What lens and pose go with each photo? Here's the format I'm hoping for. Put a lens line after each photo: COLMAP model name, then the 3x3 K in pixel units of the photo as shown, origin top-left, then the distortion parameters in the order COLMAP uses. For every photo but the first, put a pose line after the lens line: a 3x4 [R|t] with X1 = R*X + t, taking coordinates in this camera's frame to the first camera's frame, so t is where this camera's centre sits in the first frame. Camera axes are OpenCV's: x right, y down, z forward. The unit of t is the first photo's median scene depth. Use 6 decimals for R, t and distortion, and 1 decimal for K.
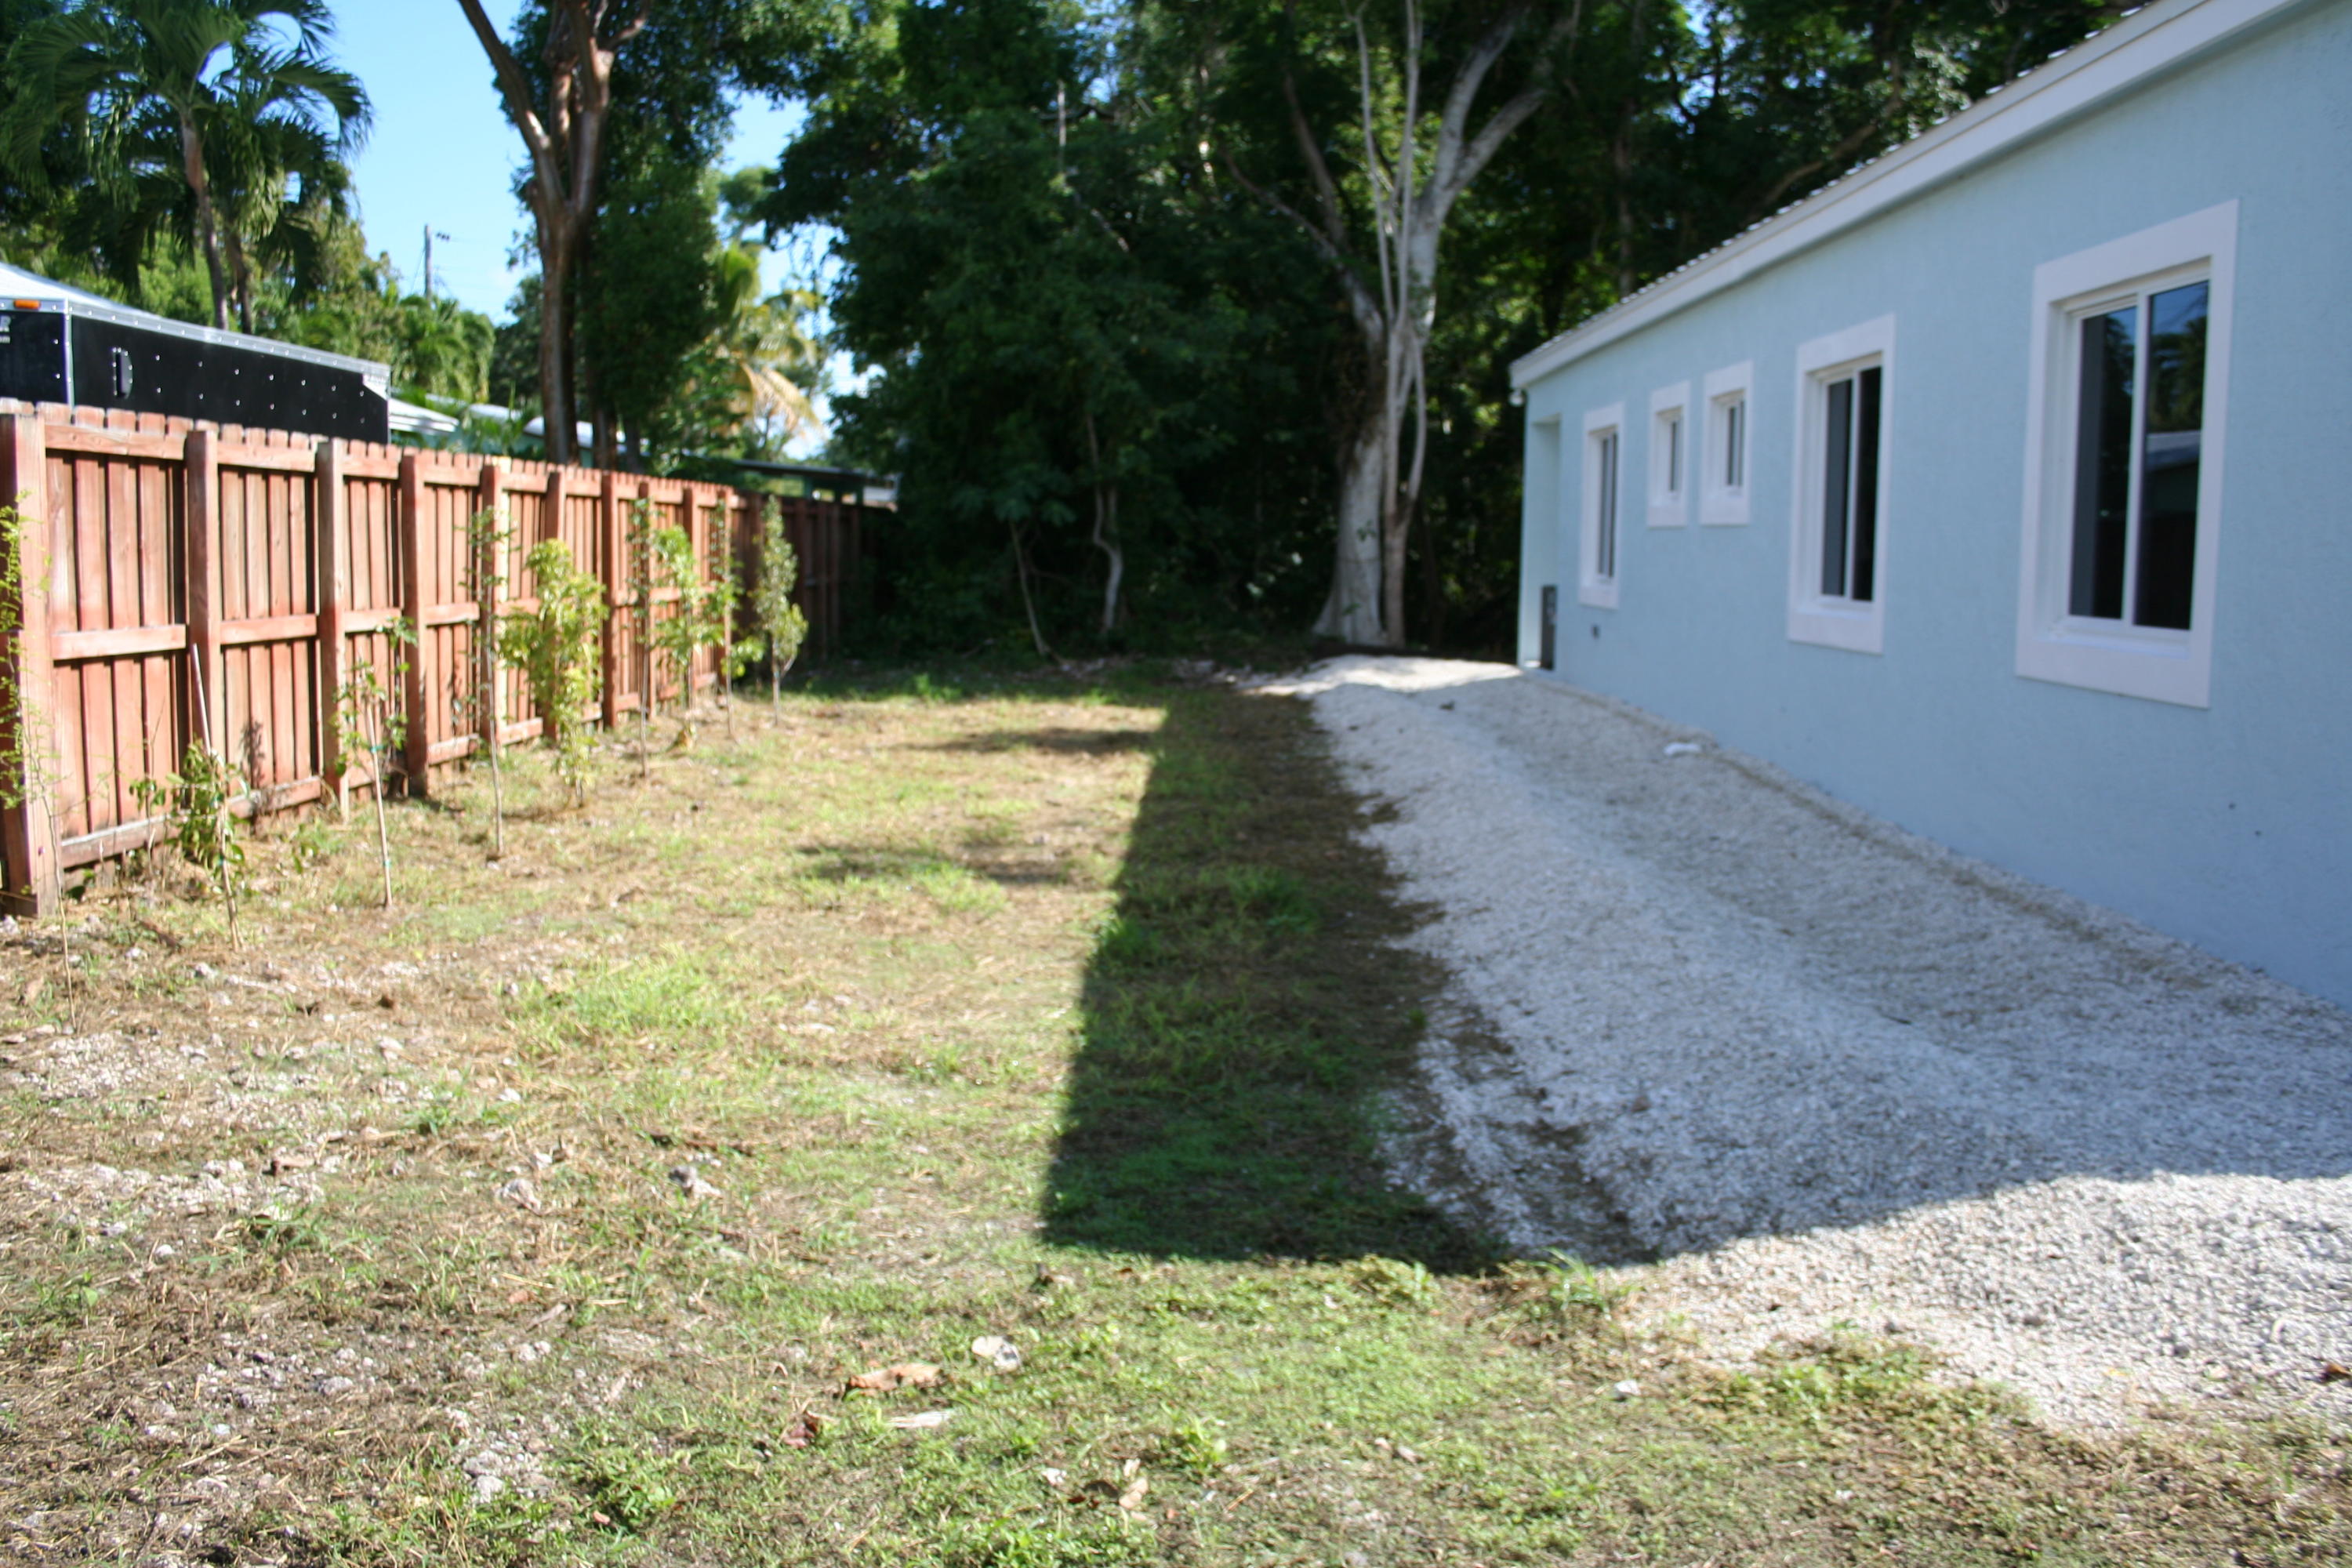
lens RADIAL K [[2182.0, 0, 1179.6], [0, 2182.0, 809.8], [0, 0, 1]] dist [-0.138311, 0.143406]
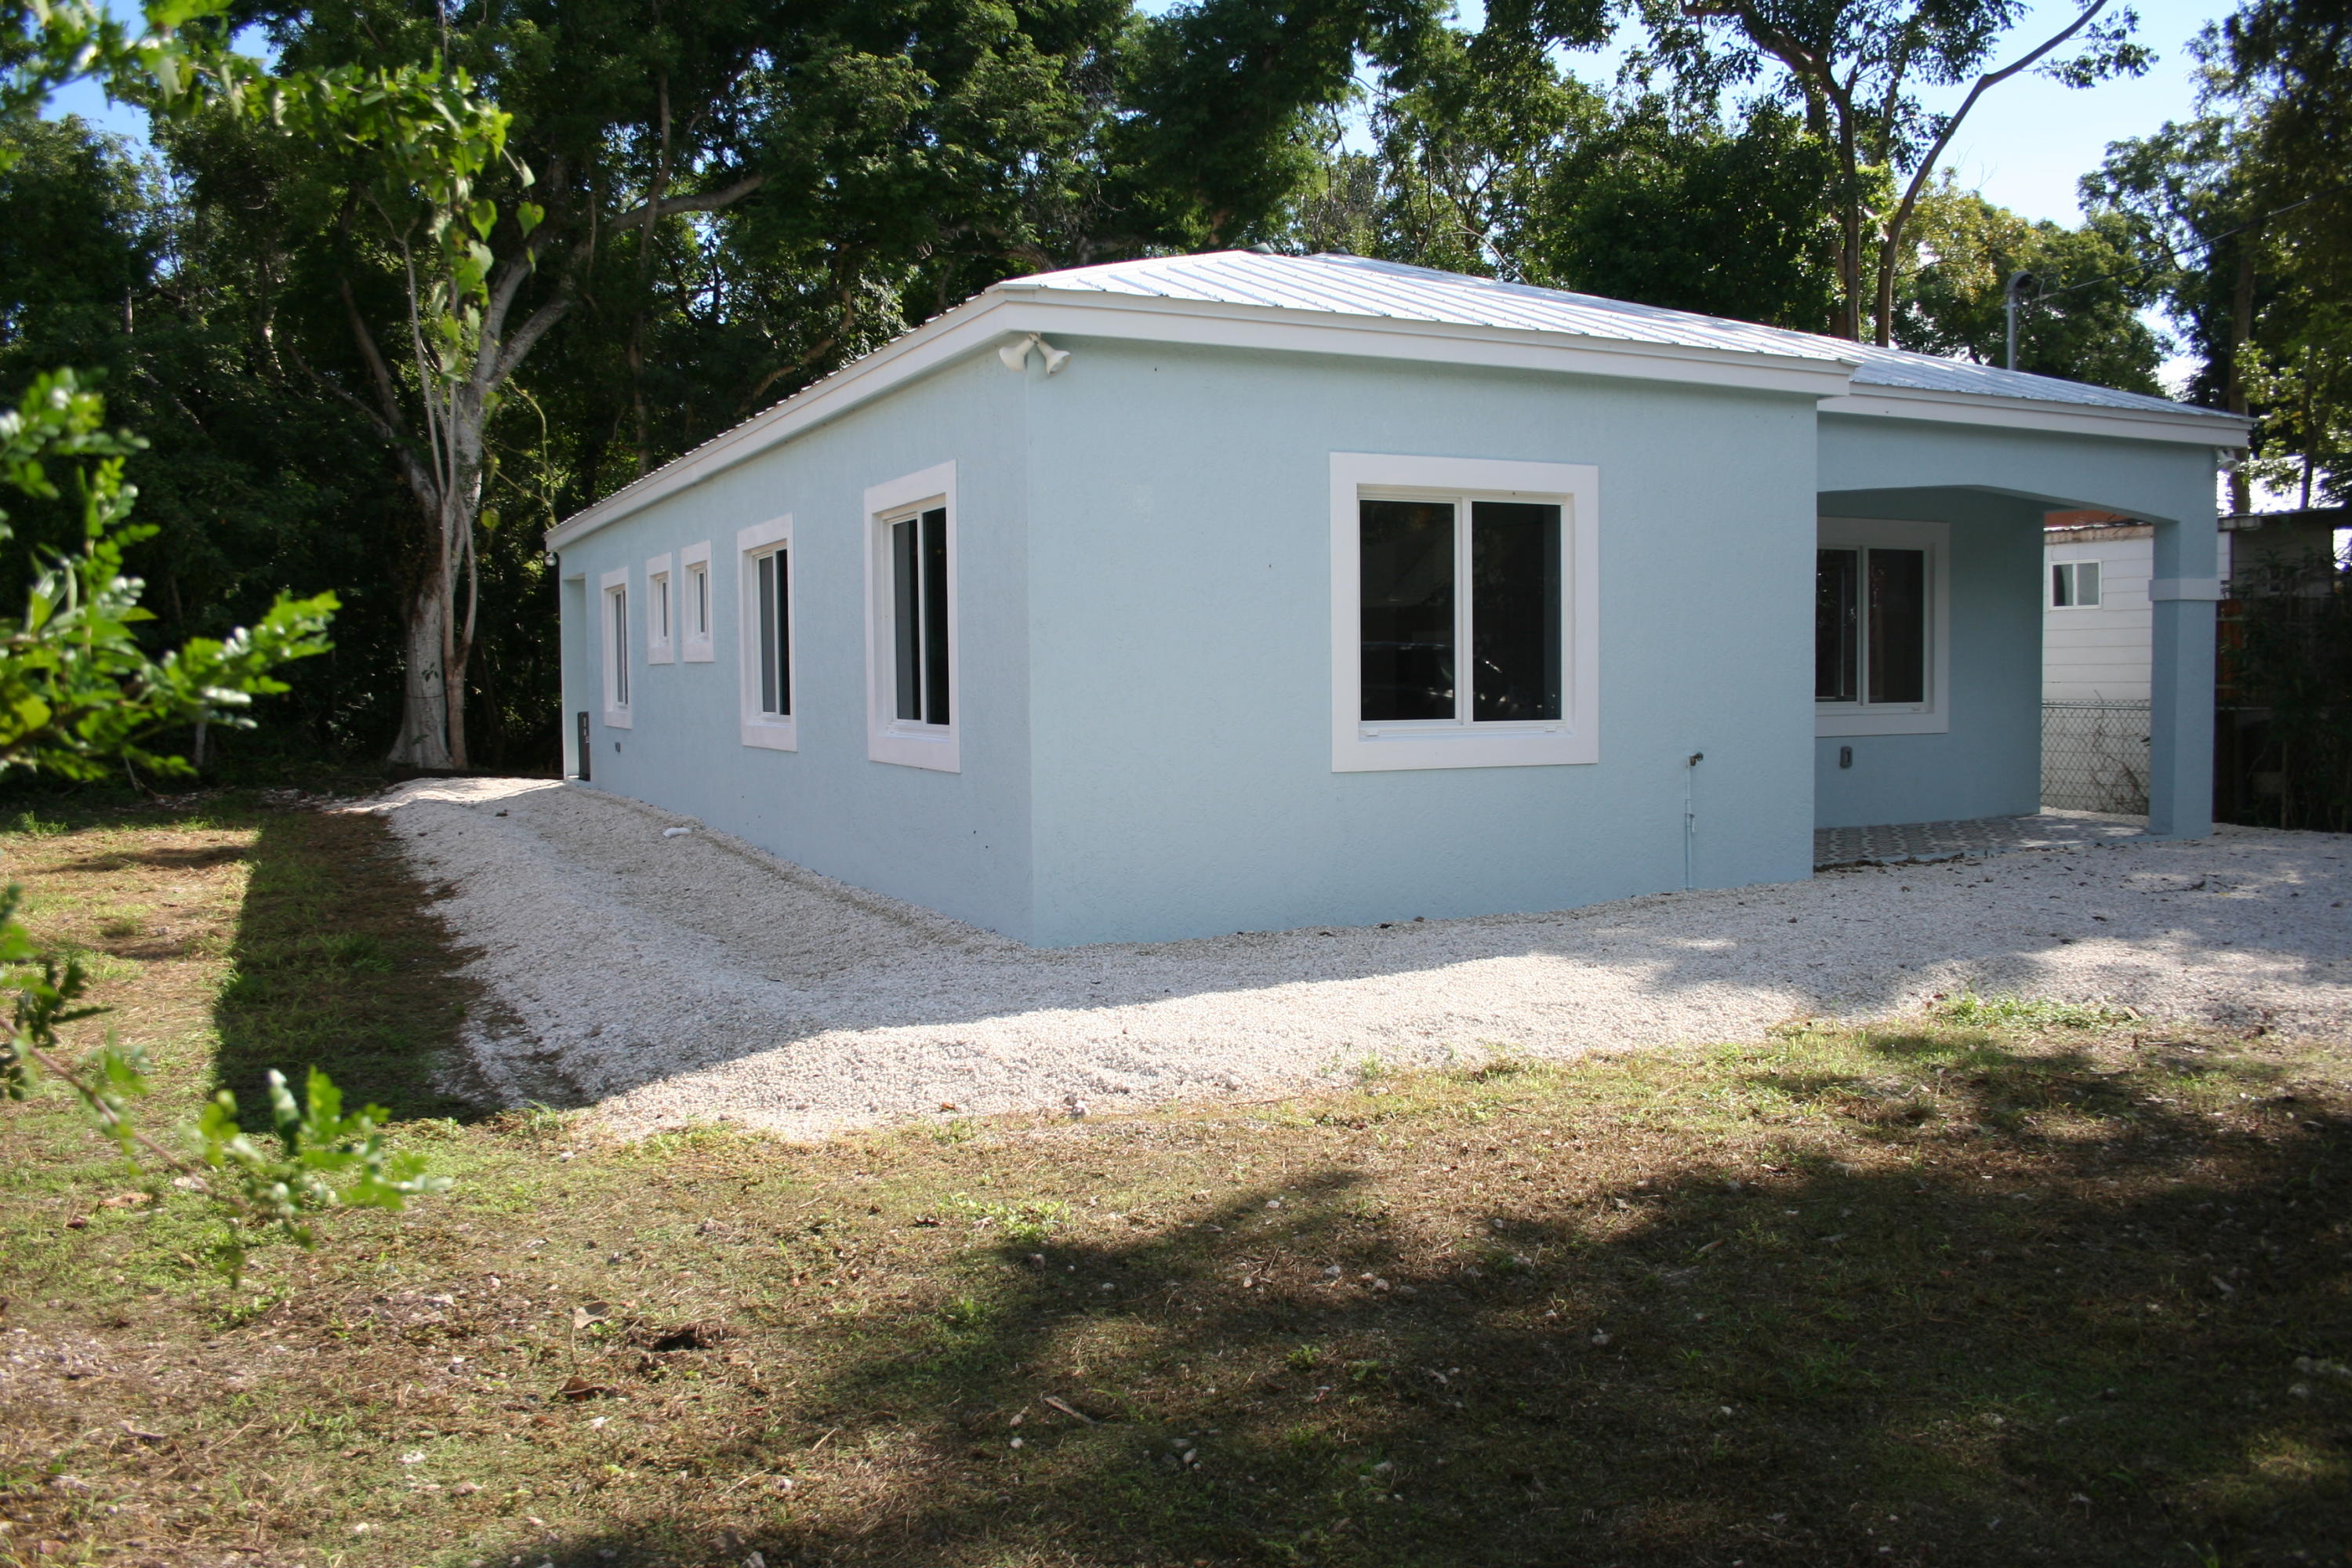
lens RADIAL K [[1971.8, 0, 1176.0], [0, 1971.8, 784.0], [0, 0, 1]] dist [-0.167992, 0.154199]
pose [[0.901304, -0.049983, 0.430295, -0.004699], [0.077000, 0.995988, -0.045591, 0.023389], [-0.426290, 0.074224, 0.901536, -0.231595]]
